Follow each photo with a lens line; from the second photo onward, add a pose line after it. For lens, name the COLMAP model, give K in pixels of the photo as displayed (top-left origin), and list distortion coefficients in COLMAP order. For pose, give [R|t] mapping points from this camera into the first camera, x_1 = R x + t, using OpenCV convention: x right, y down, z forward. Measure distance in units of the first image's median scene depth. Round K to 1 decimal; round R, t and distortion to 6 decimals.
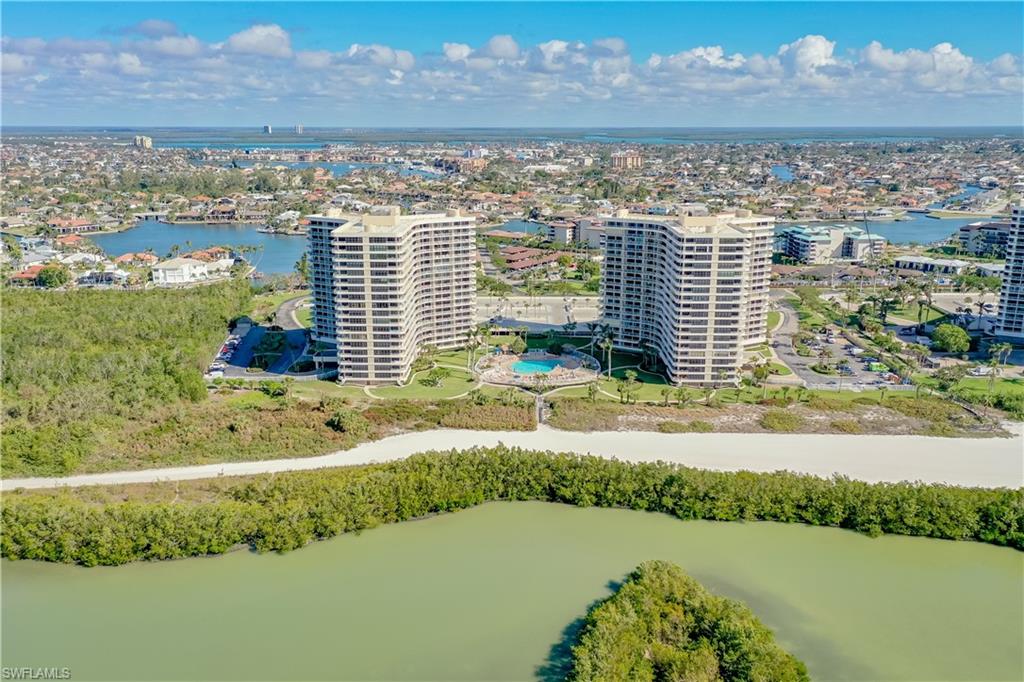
lens RADIAL K [[845.0, 0, 512.0], [0, 845.0, 341.0], [0, 0, 1]] dist [0.011942, 0.004652]
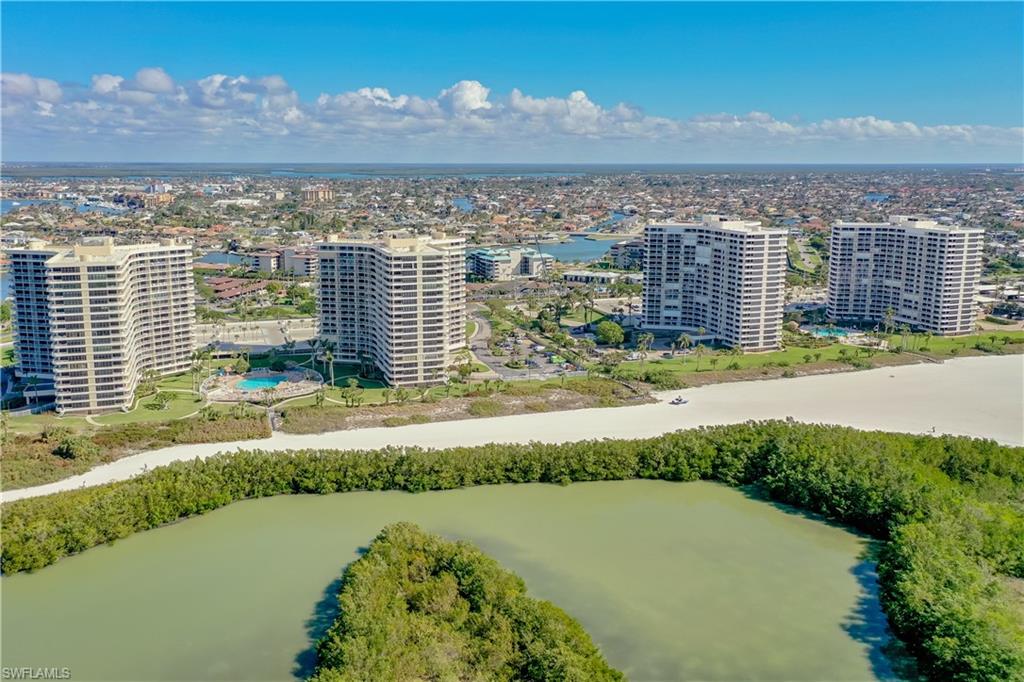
lens RADIAL K [[837.1, 0, 491.4], [0, 837.1, 296.2], [0, 0, 1]] dist [0.007542, -0.003508]
pose [[0.943053, -0.049308, 0.328967, -0.037544], [0.078626, 0.993971, -0.076413, 0.023594], [-0.323216, 0.097927, 0.941245, -0.085270]]
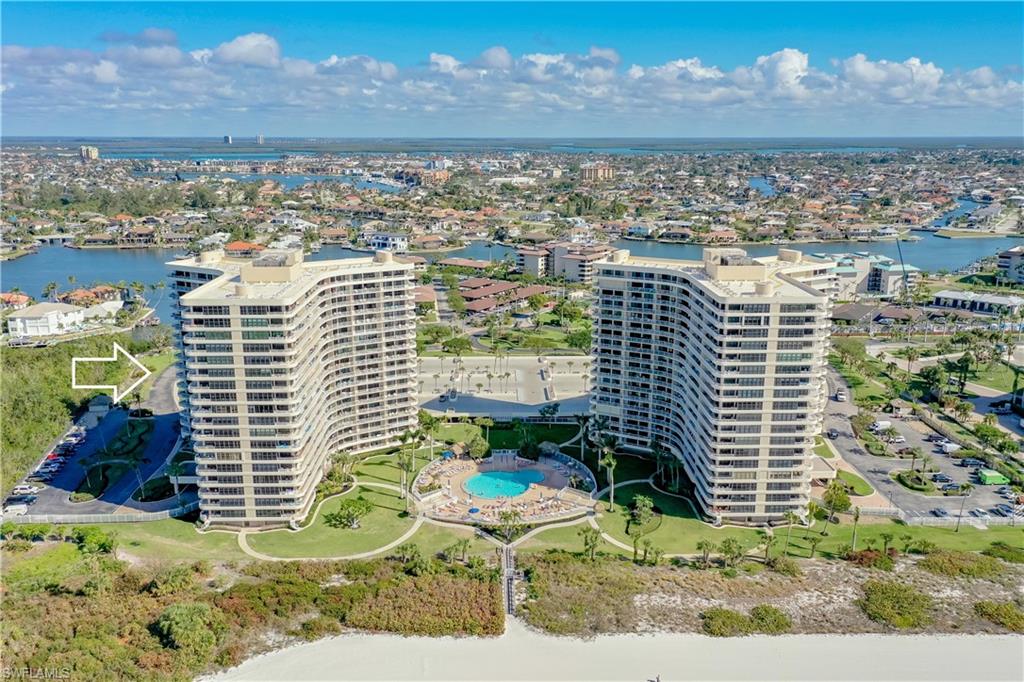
lens RADIAL K [[845.0, 0, 512.0], [0, 845.0, 341.0], [0, 0, 1]] dist [0.011942, 0.004652]
pose [[0.999244, -0.008939, 0.037839, 0.010752], [0.009375, 0.999892, -0.011356, -0.074154], [-0.037734, 0.011702, 0.999219, 0.299583]]
